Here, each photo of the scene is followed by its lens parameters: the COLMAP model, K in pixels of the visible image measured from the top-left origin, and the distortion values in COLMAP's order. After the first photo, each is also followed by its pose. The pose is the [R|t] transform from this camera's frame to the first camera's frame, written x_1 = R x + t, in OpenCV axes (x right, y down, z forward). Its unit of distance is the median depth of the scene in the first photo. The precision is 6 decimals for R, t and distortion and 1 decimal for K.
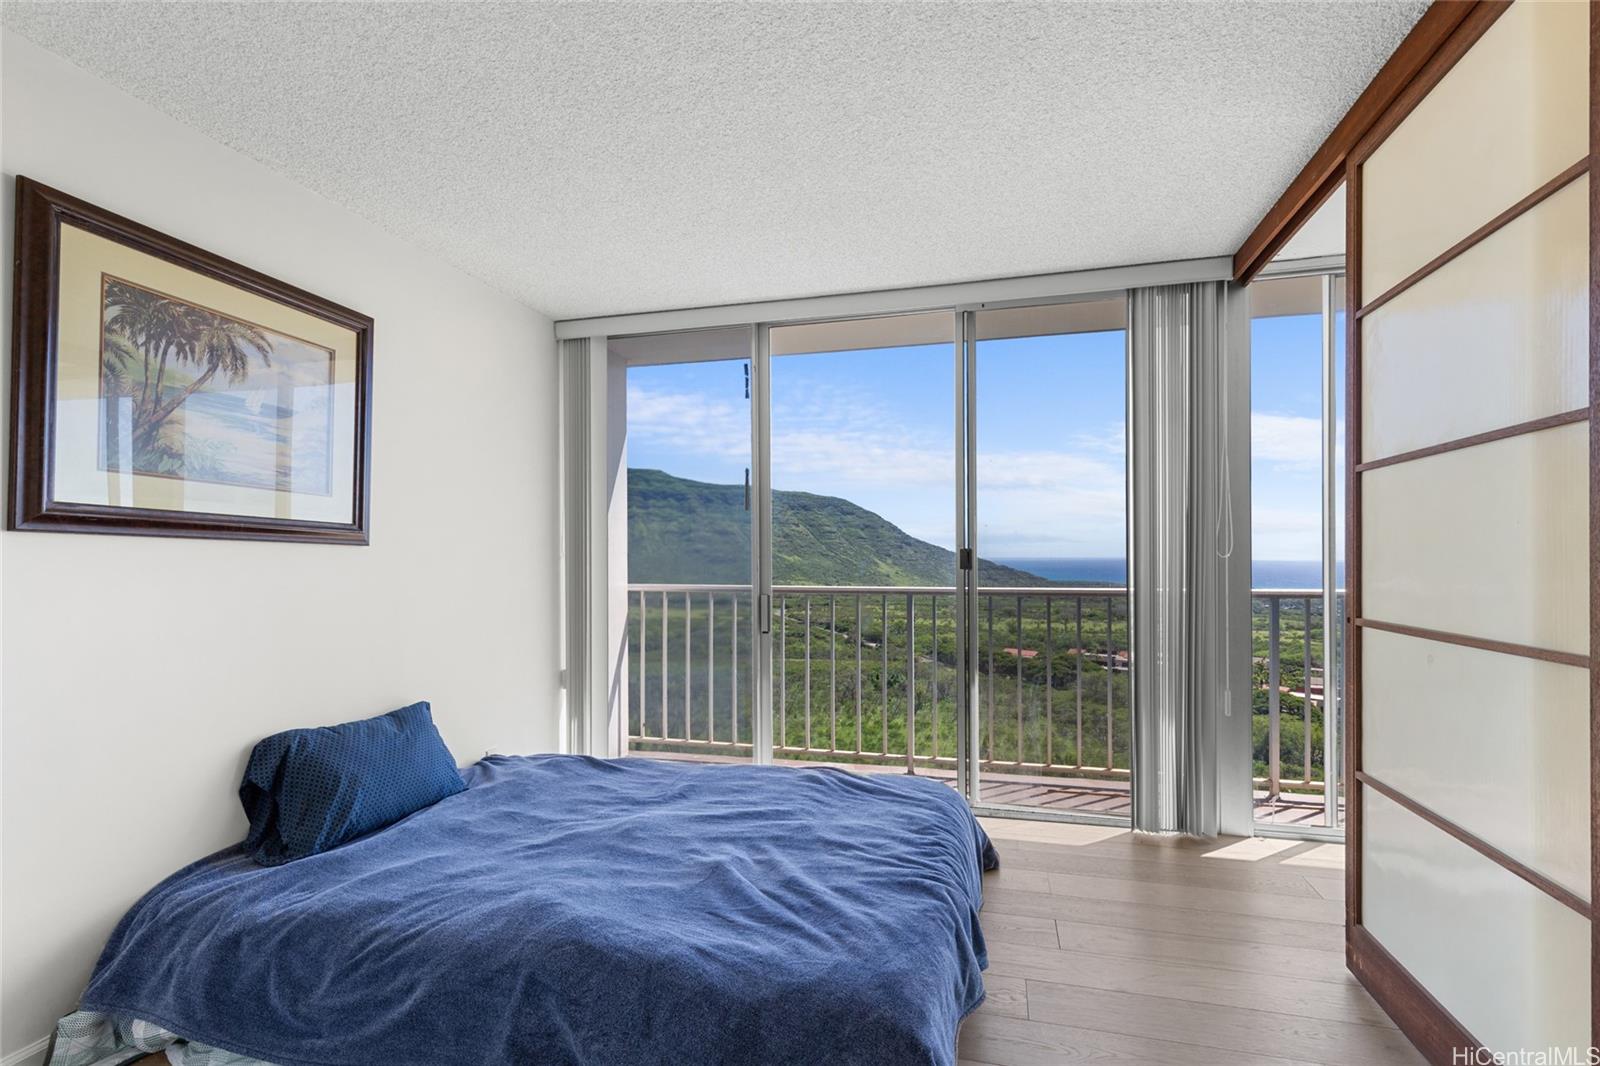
lens RADIAL K [[736.1, 0, 790.8], [0, 736.1, 551.6], [0, 0, 1]] dist [0.016858, 0.000036]
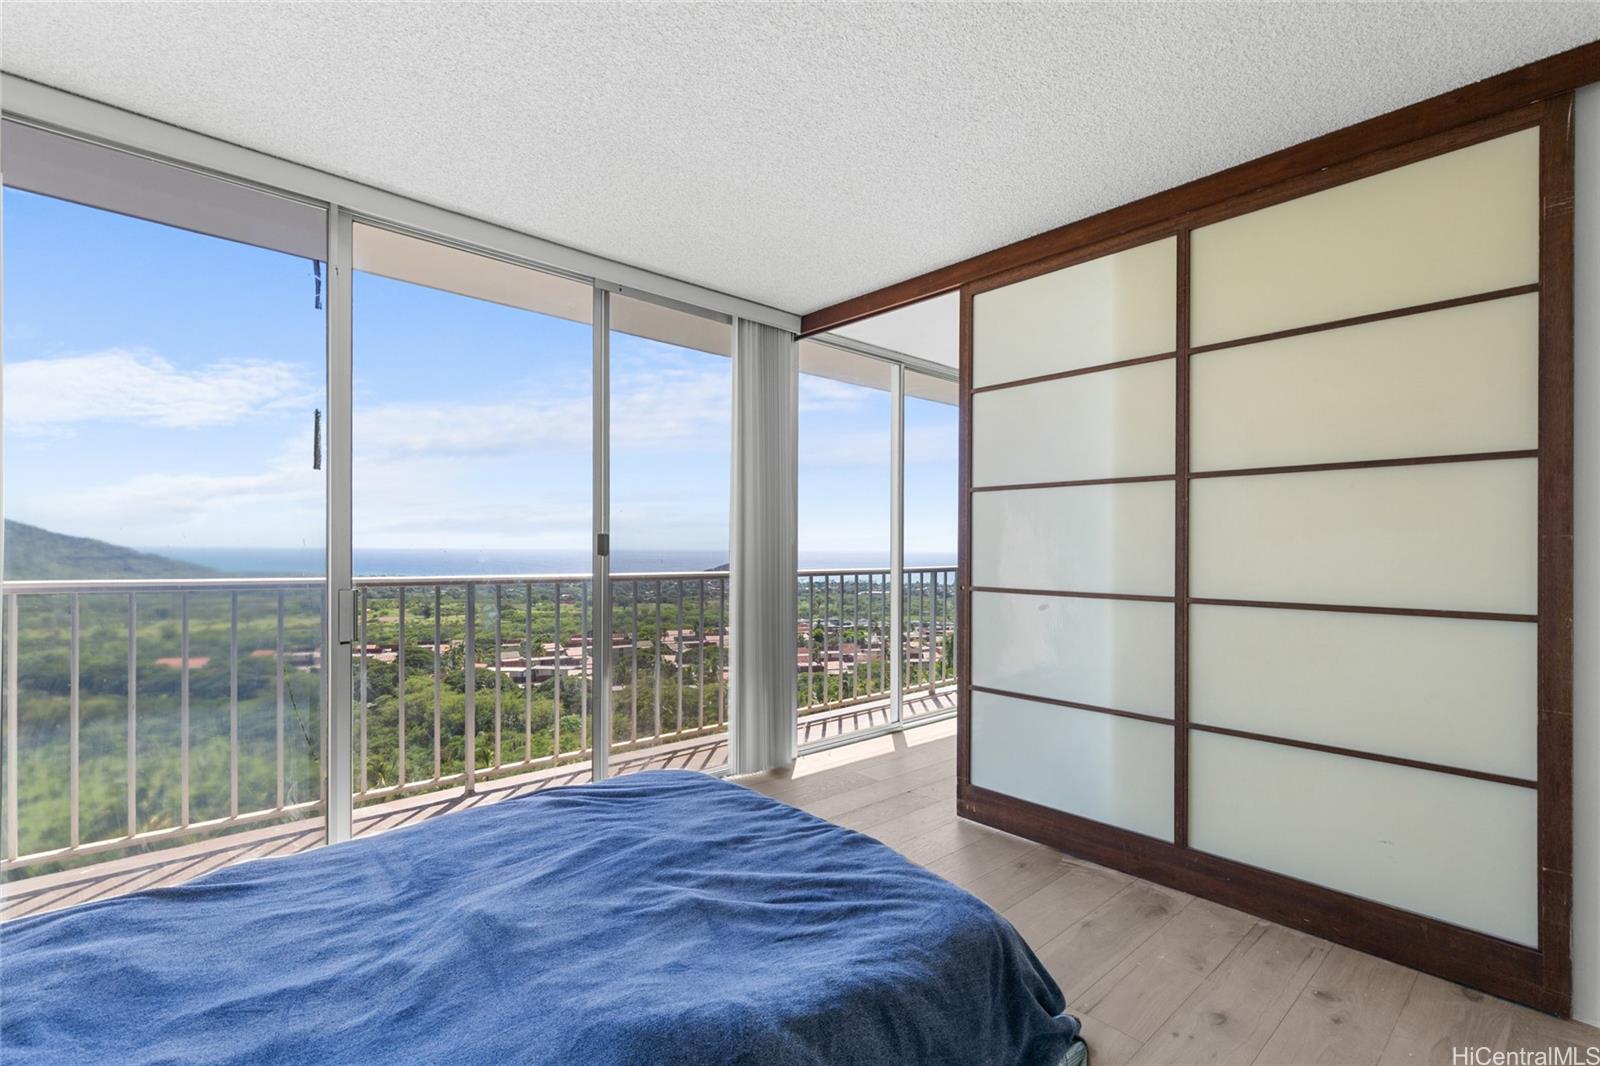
lens RADIAL K [[736.1, 0, 790.8], [0, 736.1, 551.6], [0, 0, 1]] dist [0.016858, 0.000036]
pose [[0.543770, 0.007107, 0.839204, -0.540054], [-0.019314, 0.999805, 0.004048, 0.011828], [-0.839012, -0.018409, 0.543802, 0.326130]]
